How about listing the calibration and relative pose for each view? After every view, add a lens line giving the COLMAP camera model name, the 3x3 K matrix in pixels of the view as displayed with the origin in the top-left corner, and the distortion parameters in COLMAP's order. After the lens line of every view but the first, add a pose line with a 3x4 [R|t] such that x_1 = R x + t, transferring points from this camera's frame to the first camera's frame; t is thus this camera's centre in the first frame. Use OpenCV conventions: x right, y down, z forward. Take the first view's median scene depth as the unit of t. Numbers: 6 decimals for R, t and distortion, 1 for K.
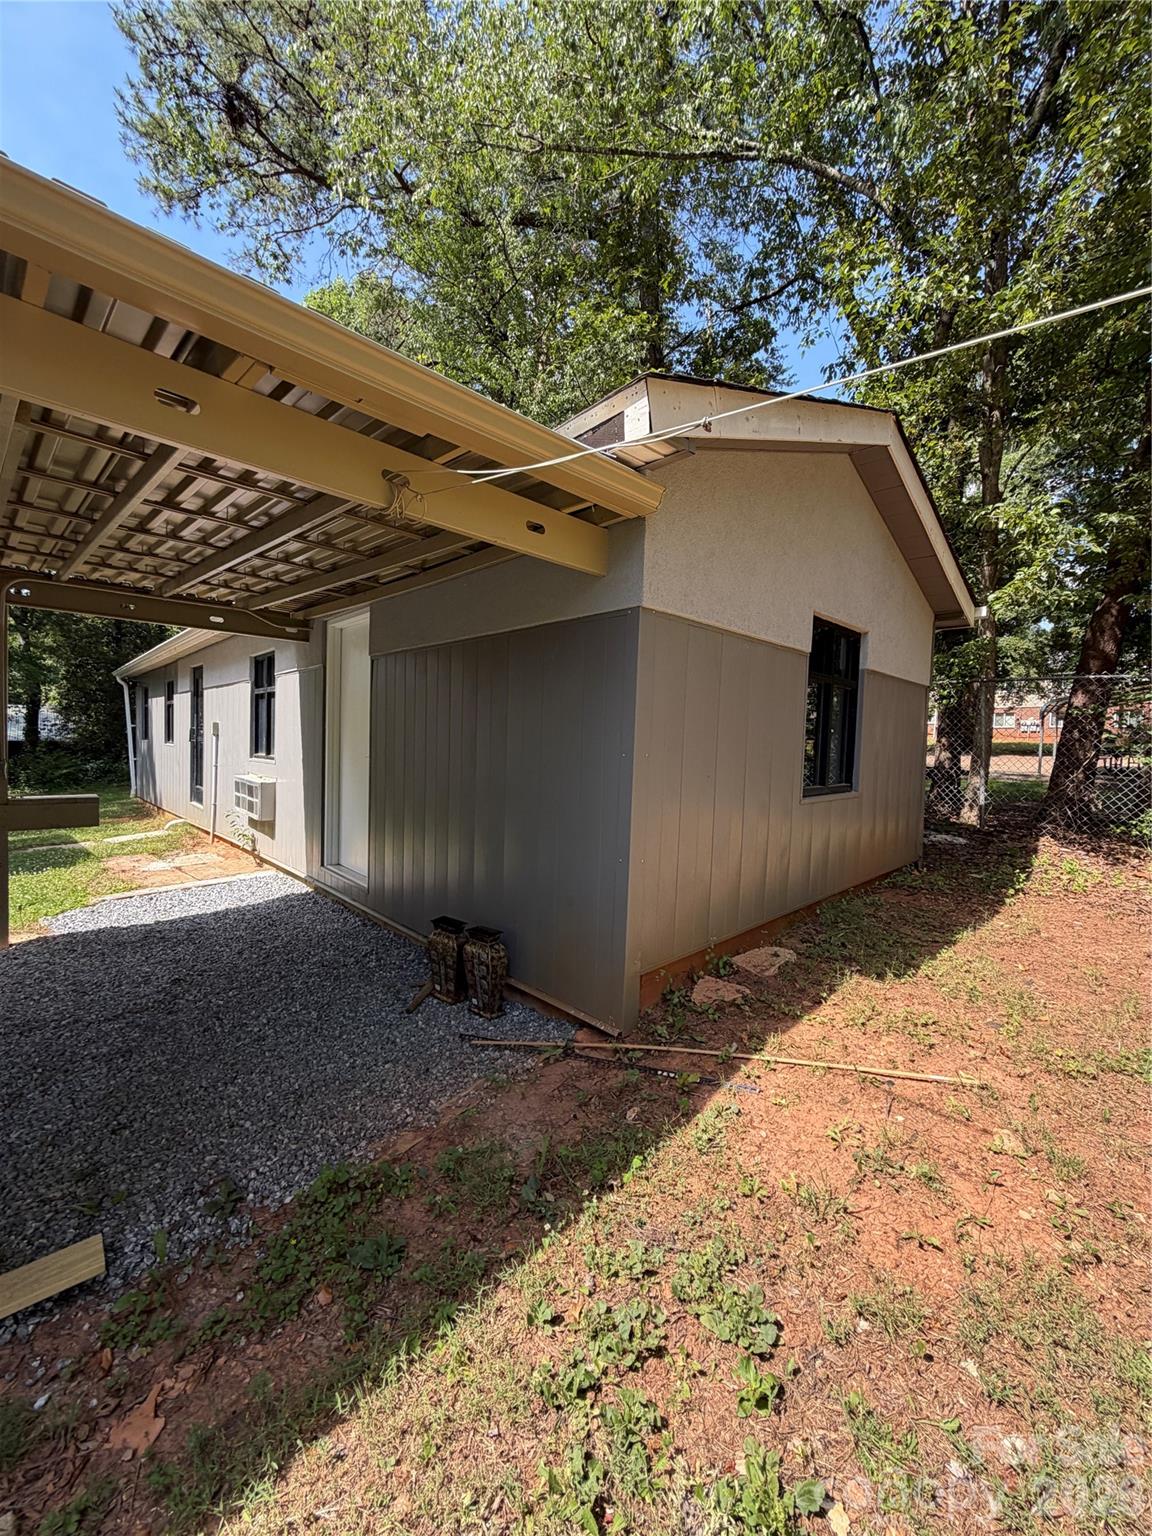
lens RADIAL K [[608.7, 0, 583.3], [0, 608.7, 766.6], [0, 0, 1]] dist [-0.003497, 0.002047]
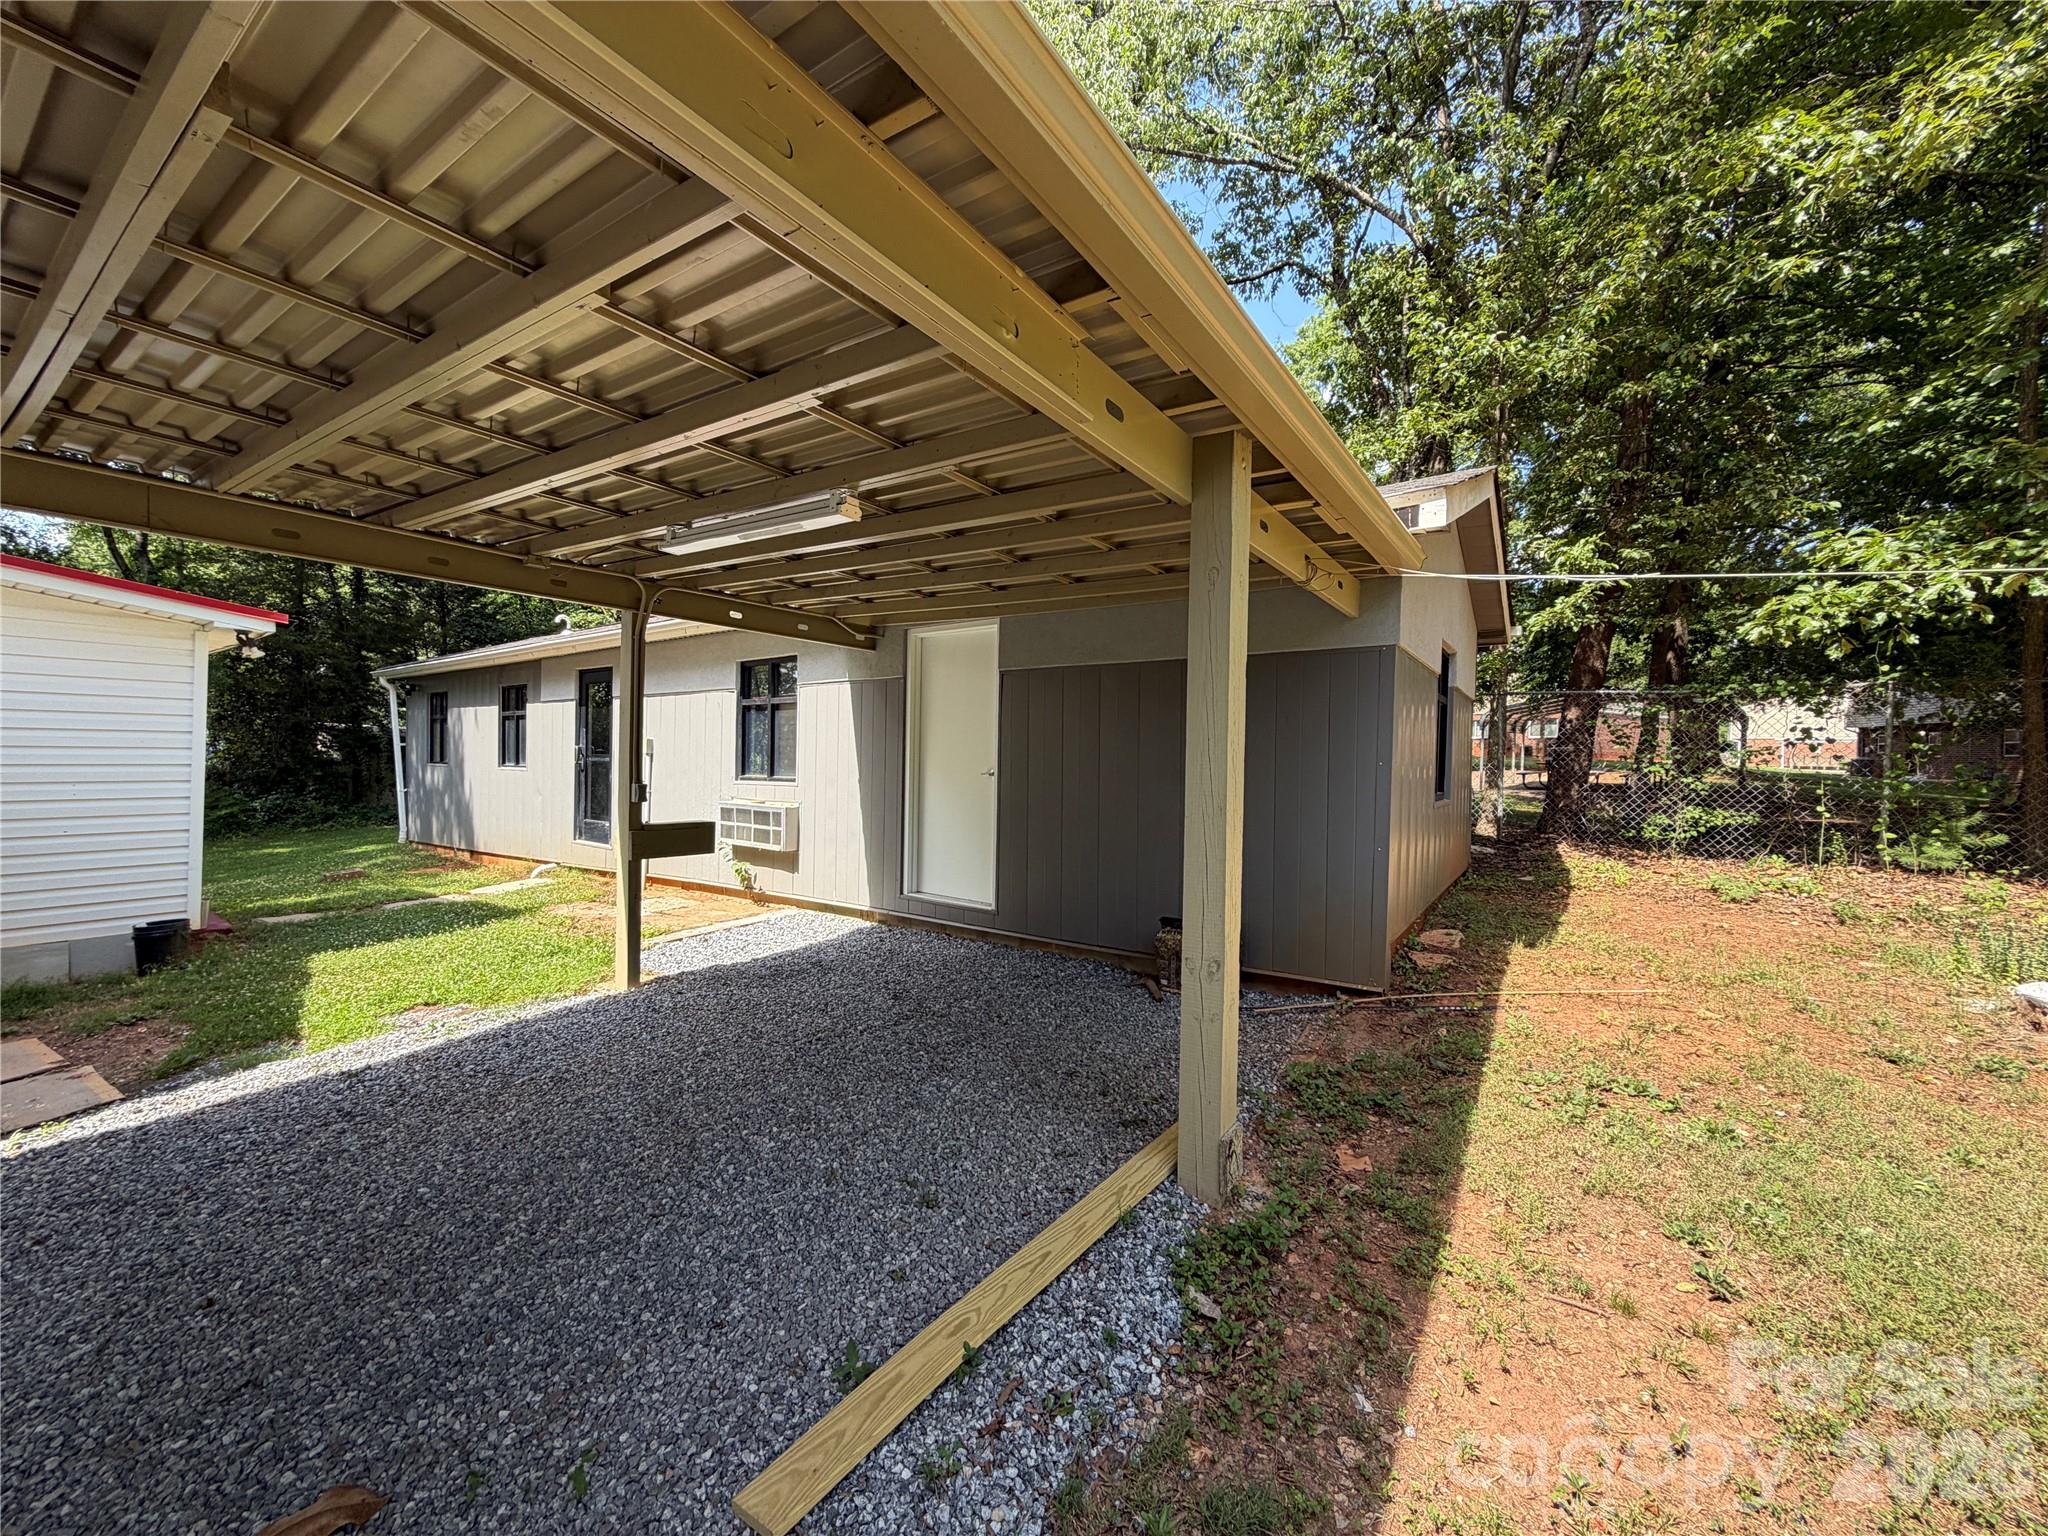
lens RADIAL K [[811.6, 0, 1030.4], [0, 811.6, 760.6], [0, 0, 1]] dist [-0.003497, 0.002047]
pose [[0.982145, -0.008651, 0.187928, -0.375251], [0.017273, 0.998869, -0.044290, 0.015621], [-0.187332, 0.046746, 0.981184, -0.193966]]
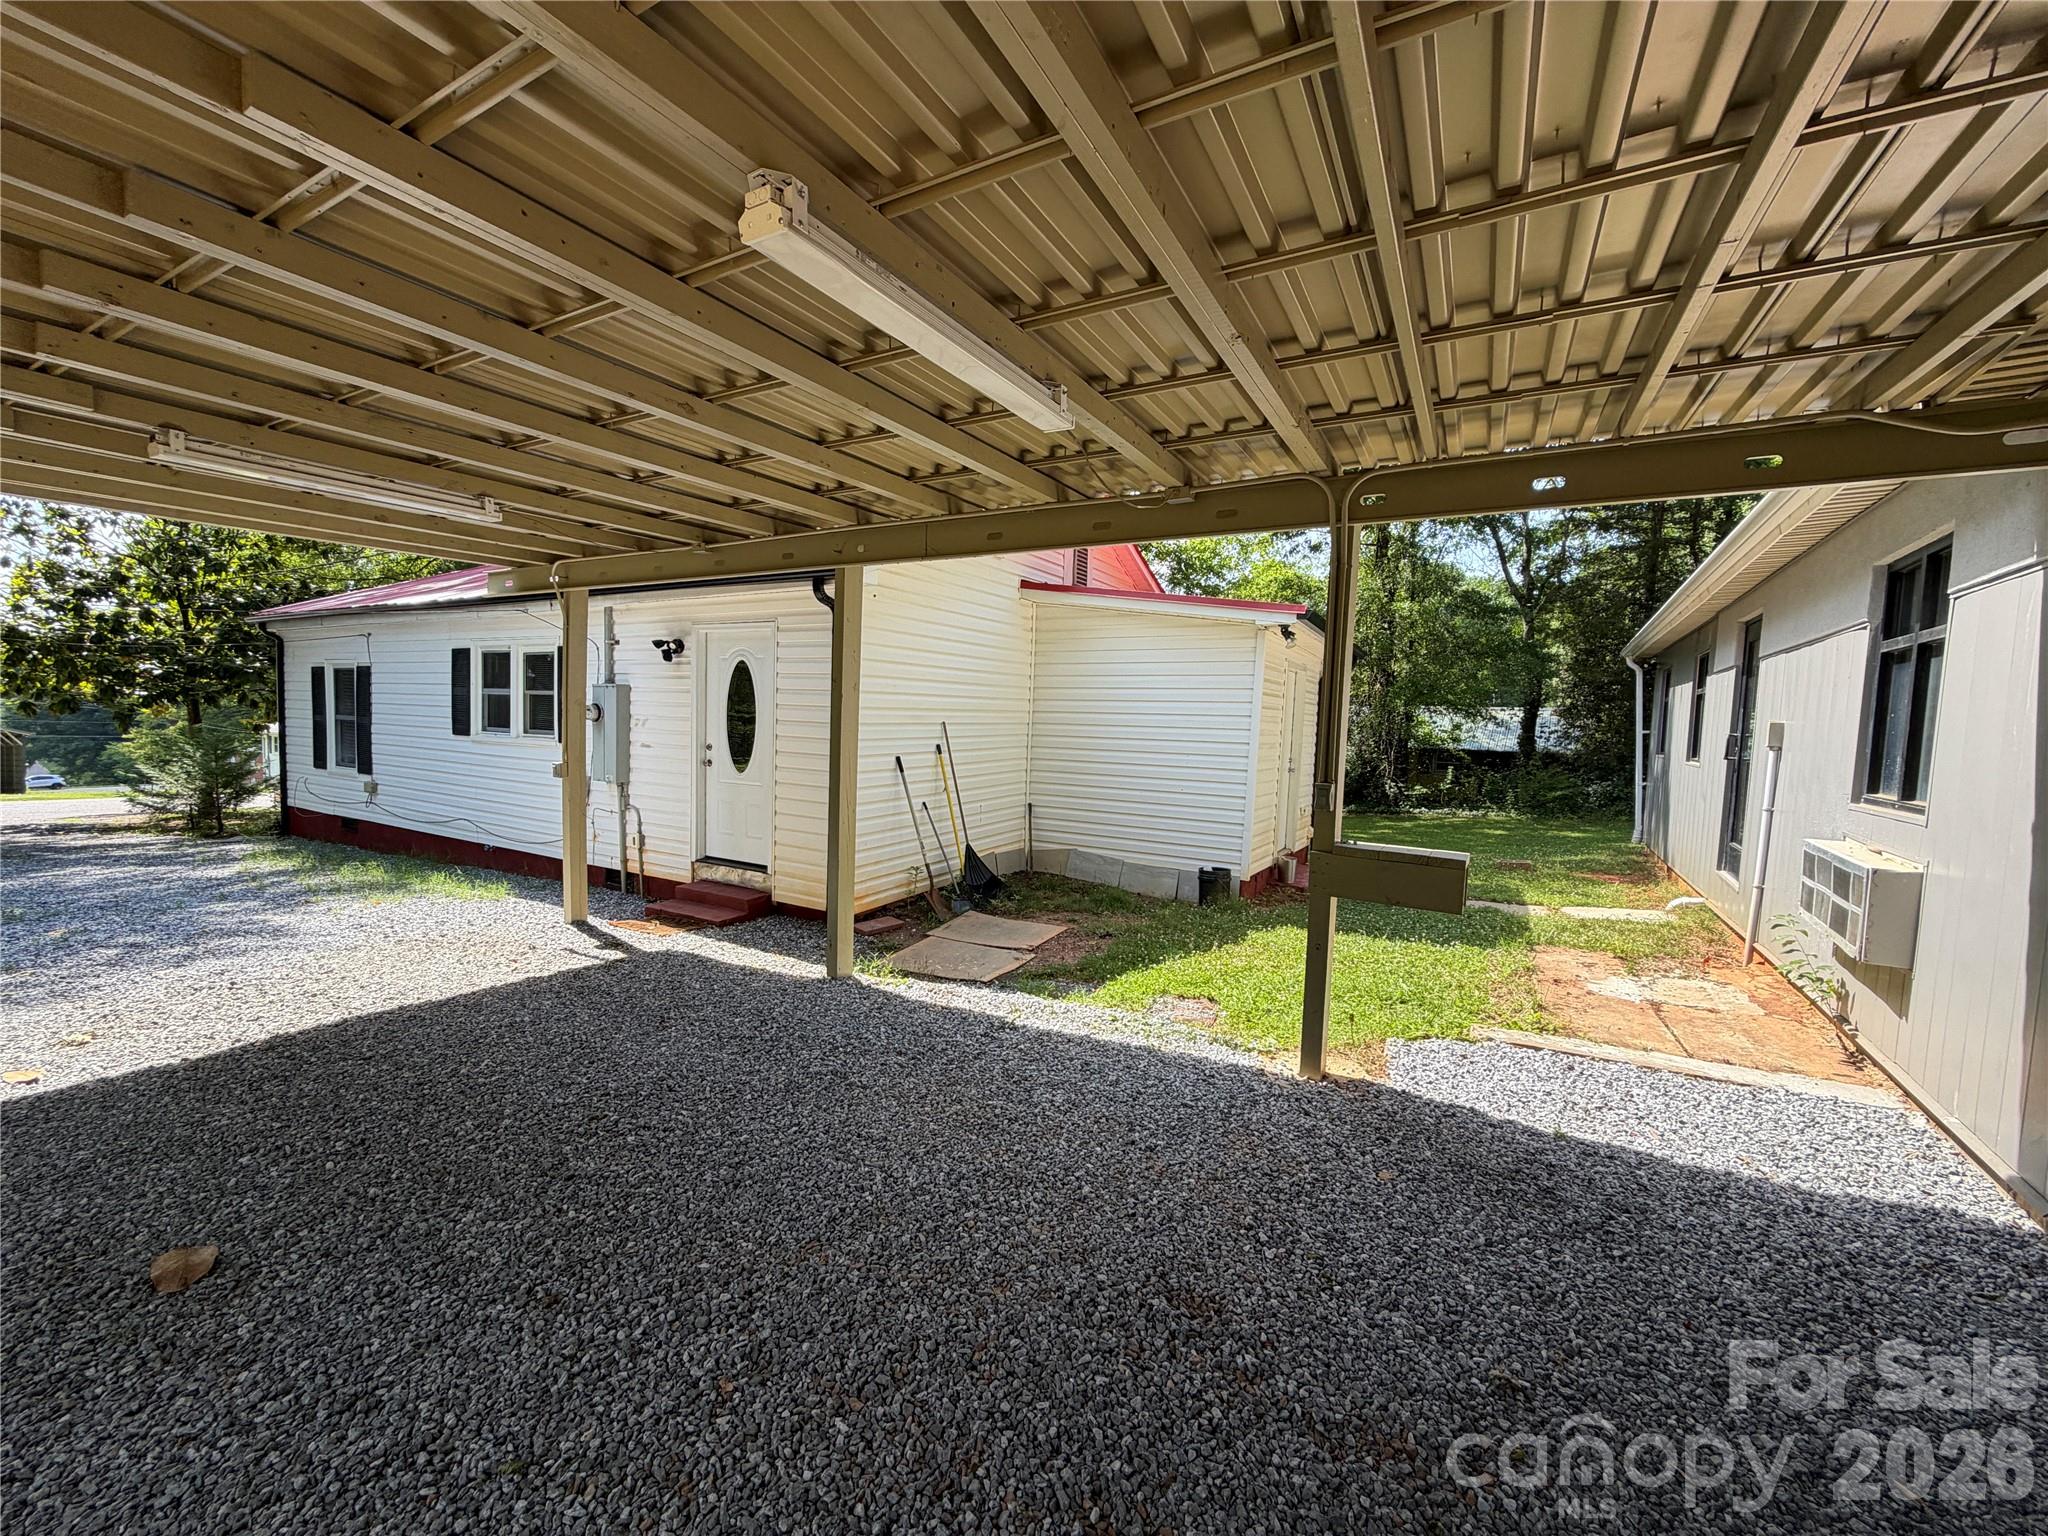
lens RADIAL K [[811.6, 0, 1021.7], [0, 811.6, 764.7], [0, 0, 1]] dist [-0.003497, 0.002047]
pose [[0.248769, 0.042441, -0.967633, -0.146535], [-0.072248, 0.997069, 0.025158, -0.014010], [0.965865, 0.063651, 0.251106, 0.299308]]
